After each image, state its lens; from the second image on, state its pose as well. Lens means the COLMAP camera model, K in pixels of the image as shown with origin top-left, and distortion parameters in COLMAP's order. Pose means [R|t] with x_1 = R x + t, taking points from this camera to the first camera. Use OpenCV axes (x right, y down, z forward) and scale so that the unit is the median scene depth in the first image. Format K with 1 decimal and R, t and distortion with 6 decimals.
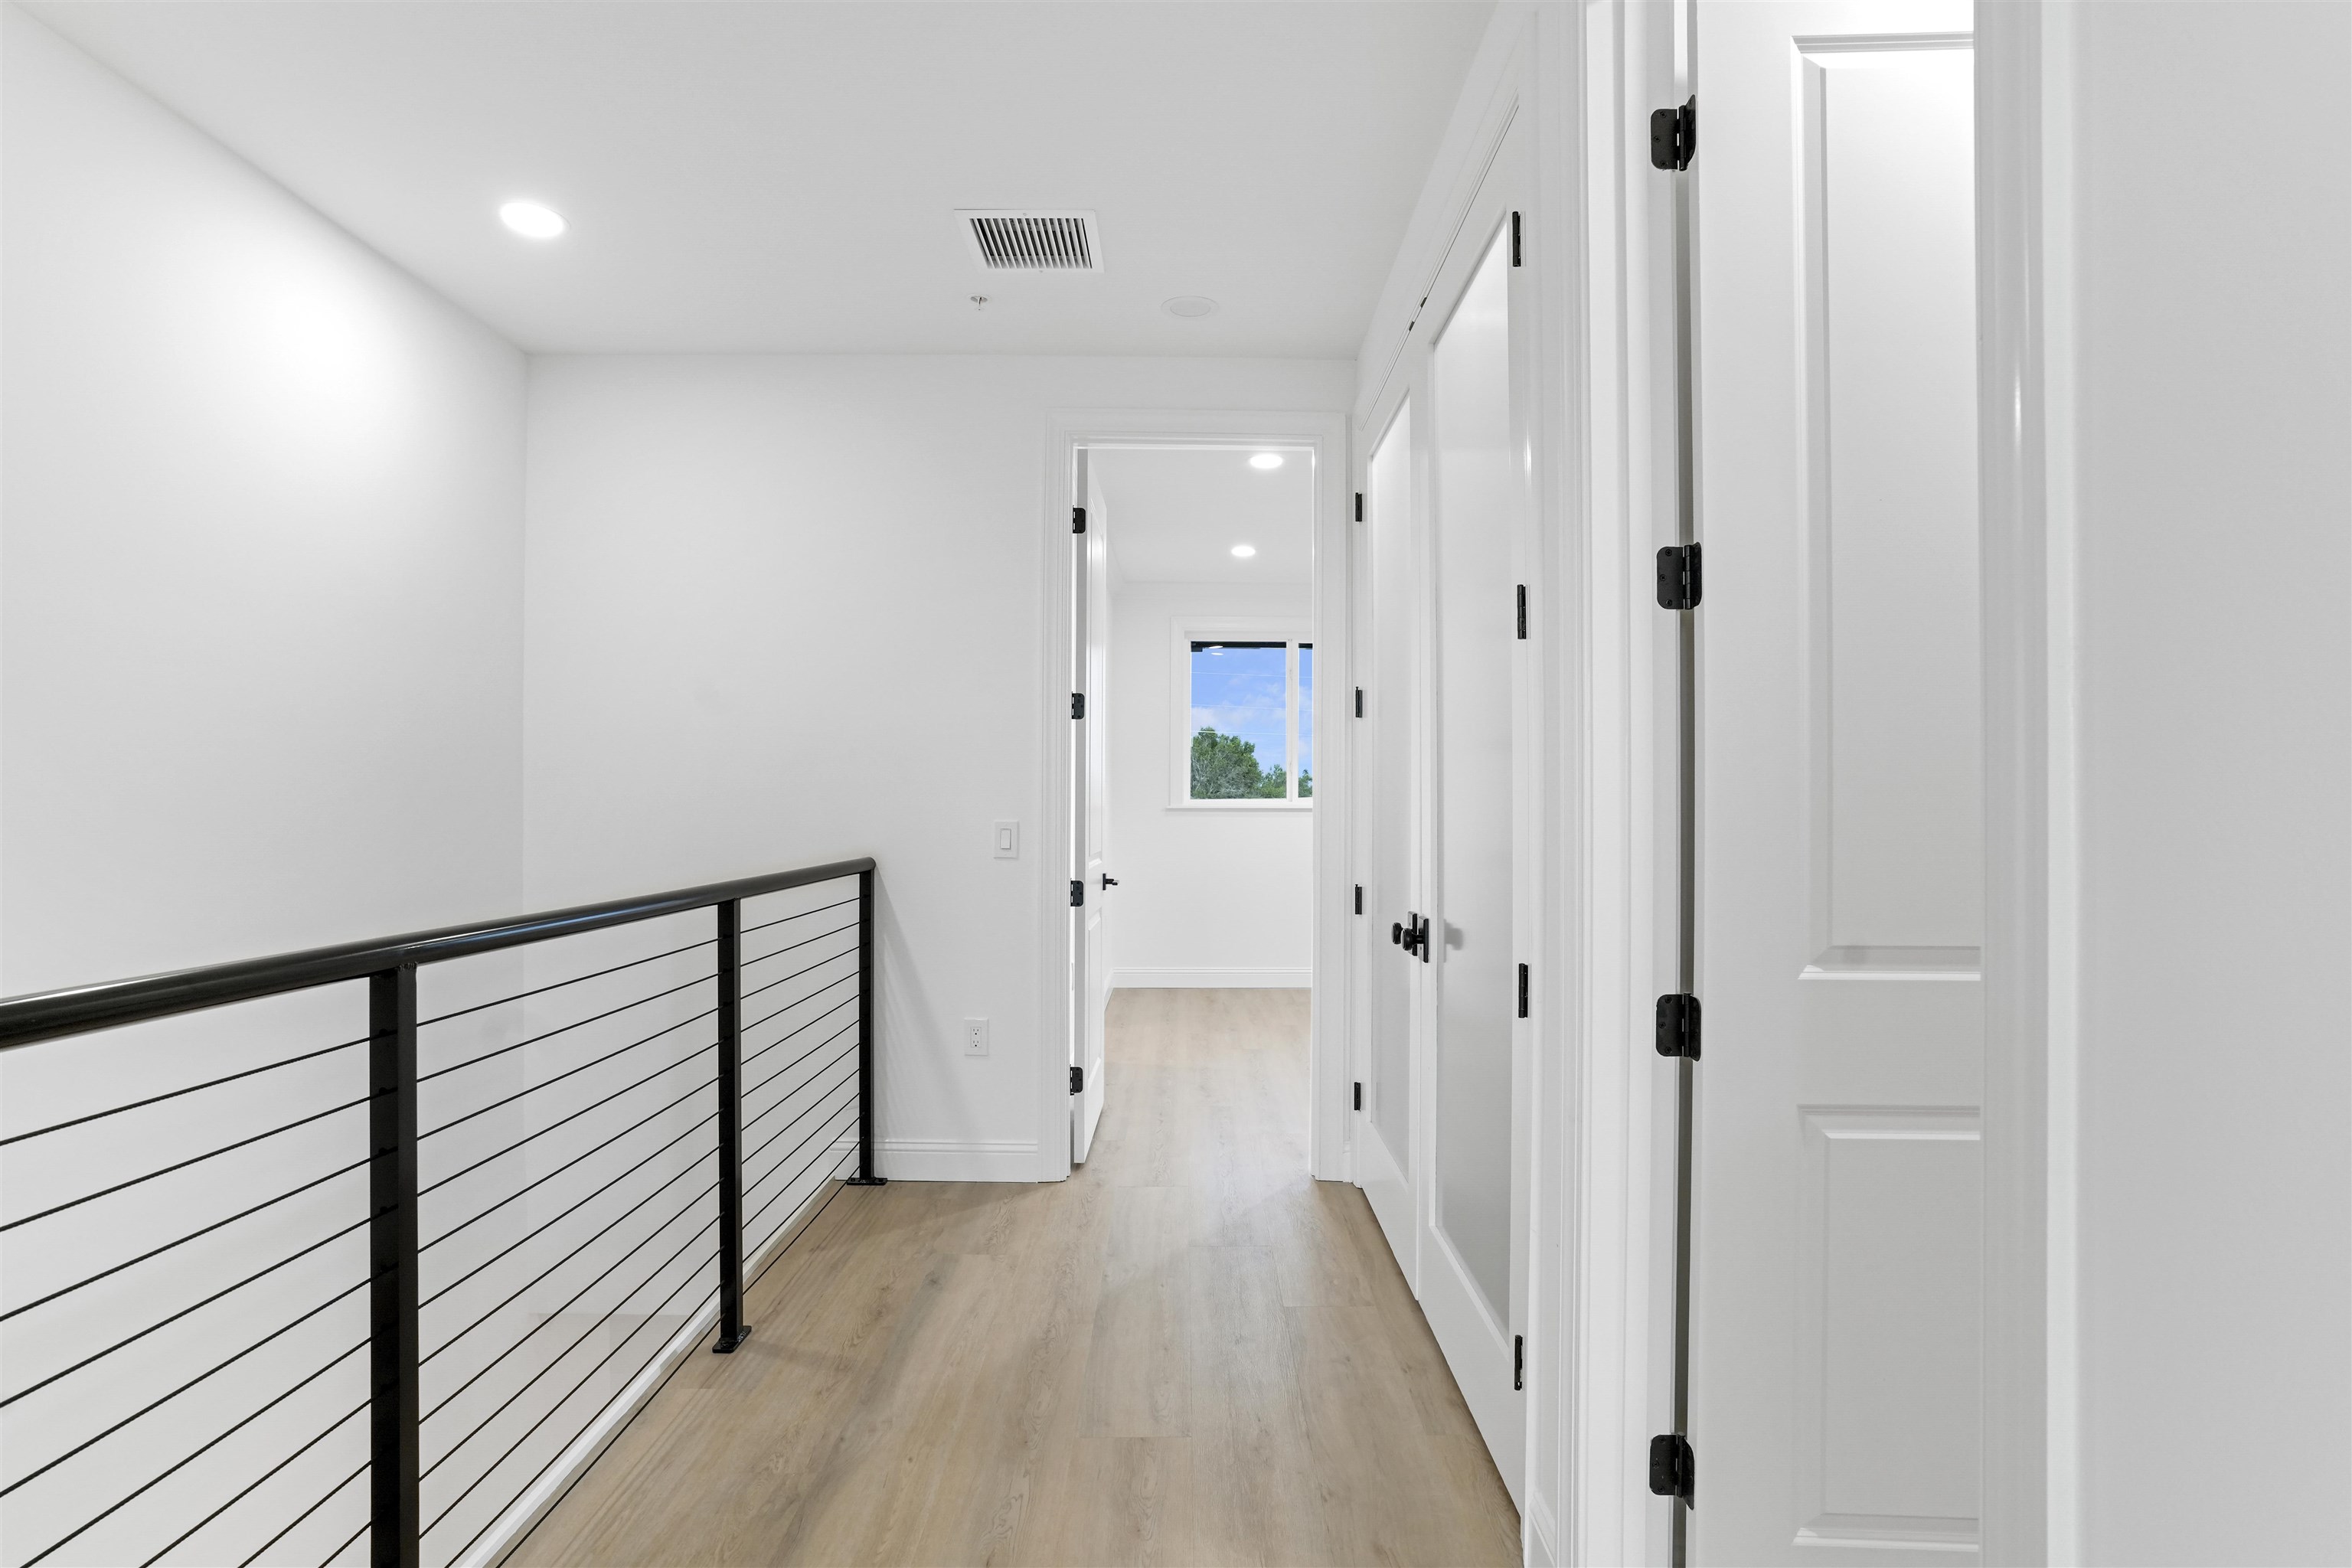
lens RADIAL K [[1190.5, 0, 1174.3], [0, 1190.5, 758.5], [0, 0, 1]] dist [-0.059245, 0.030130]
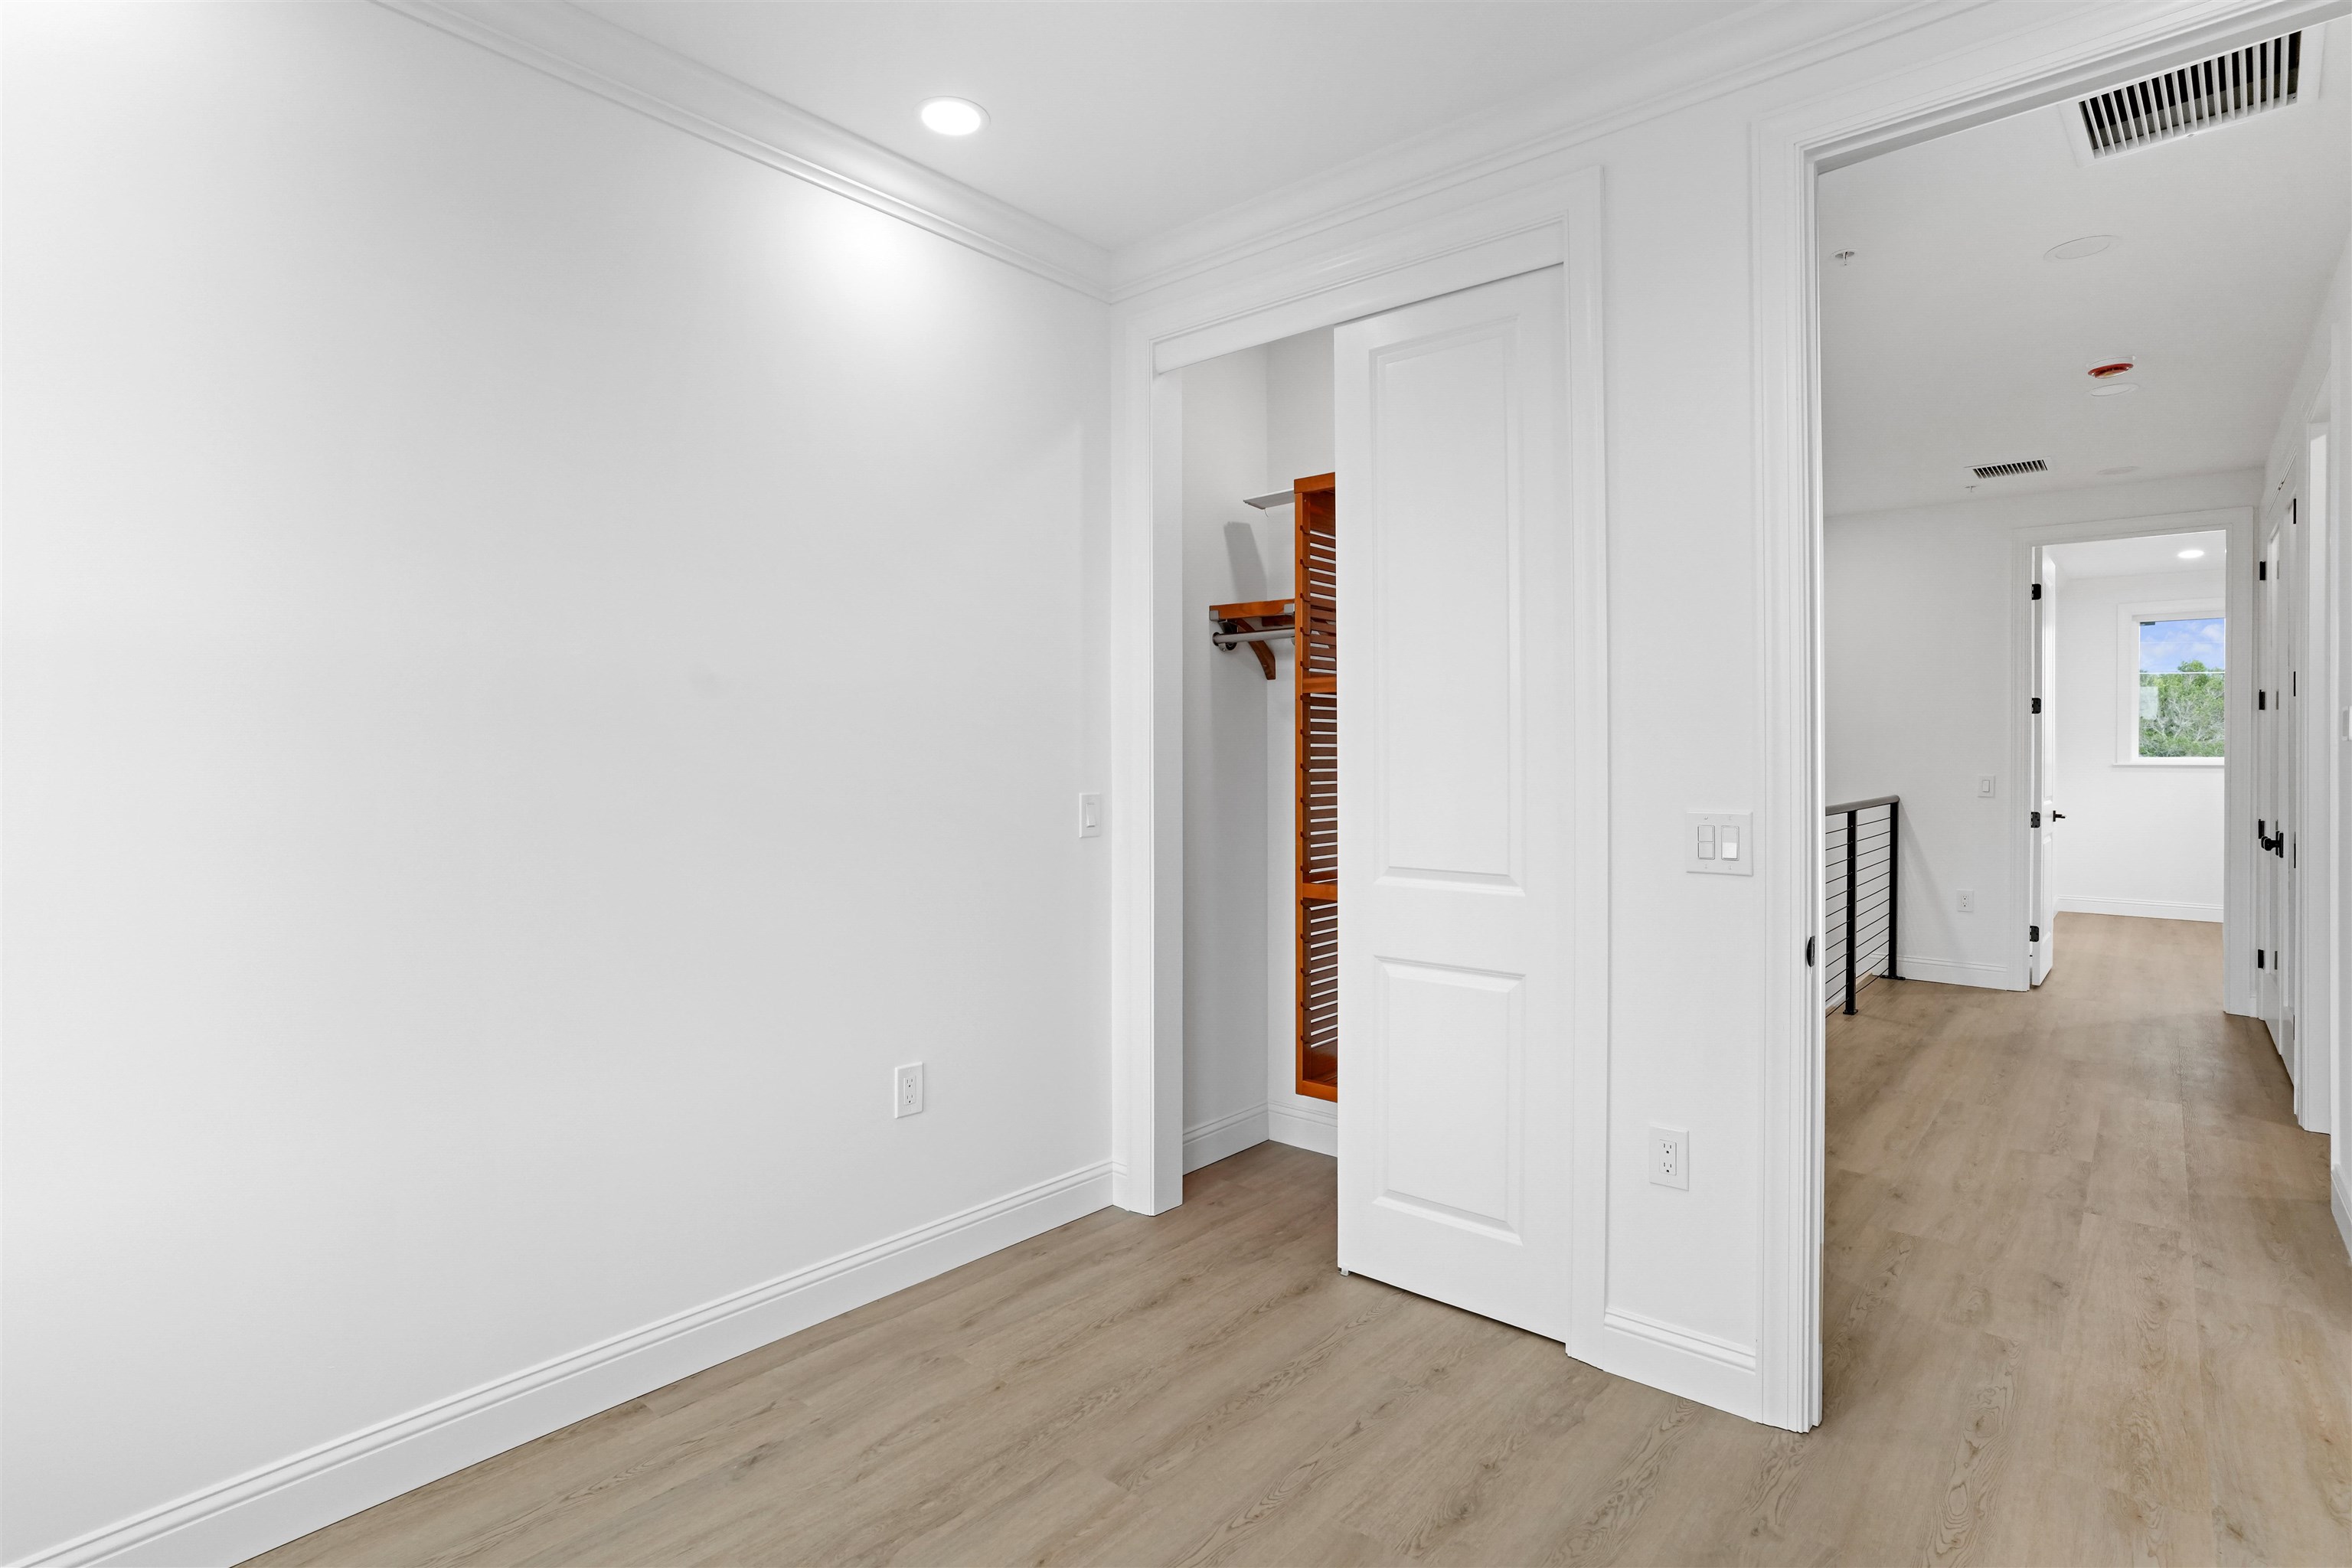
lens RADIAL K [[1190.5, 0, 1174.3], [0, 1190.5, 758.5], [0, 0, 1]] dist [-0.059245, 0.030130]
pose [[0.766534, 0.001360, -0.642202, 0.038605], [0.025843, 0.999122, 0.032962, -0.056584], [0.641683, -0.041863, 0.765827, -1.021949]]
